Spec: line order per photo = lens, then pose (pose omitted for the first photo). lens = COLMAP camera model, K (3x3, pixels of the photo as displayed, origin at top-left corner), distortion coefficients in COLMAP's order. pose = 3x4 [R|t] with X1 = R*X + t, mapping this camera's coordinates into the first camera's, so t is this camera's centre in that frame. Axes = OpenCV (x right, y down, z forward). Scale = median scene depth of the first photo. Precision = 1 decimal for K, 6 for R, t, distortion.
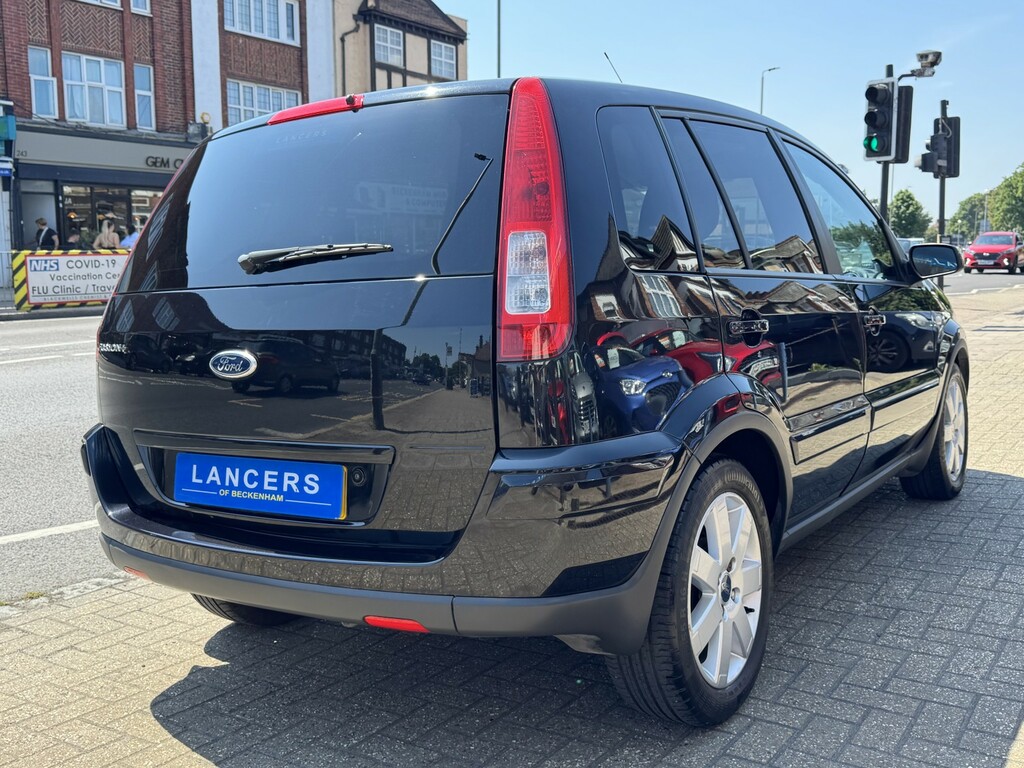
lens RADIAL K [[1203.5, 0, 509.3], [0, 1203.5, 392.3], [0, 0, 1]] dist [0.100603, 0.000000]
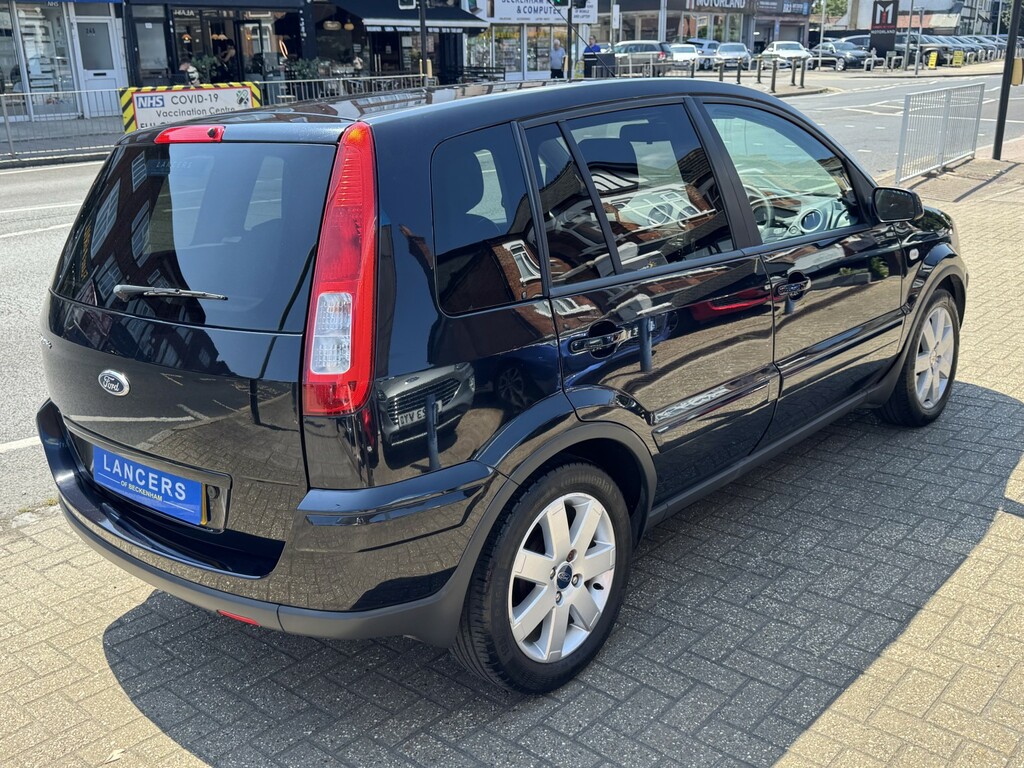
lens RADIAL K [[1203.5, 0, 484.1], [0, 1203.5, 443.4], [0, 0, 1]] dist [0.100603, 0.000000]
pose [[0.986678, 0.036087, -0.158634, 0.276754], [0.000607, 0.974265, 0.225406, -0.208216], [0.162685, -0.222500, 0.961263, -0.054576]]
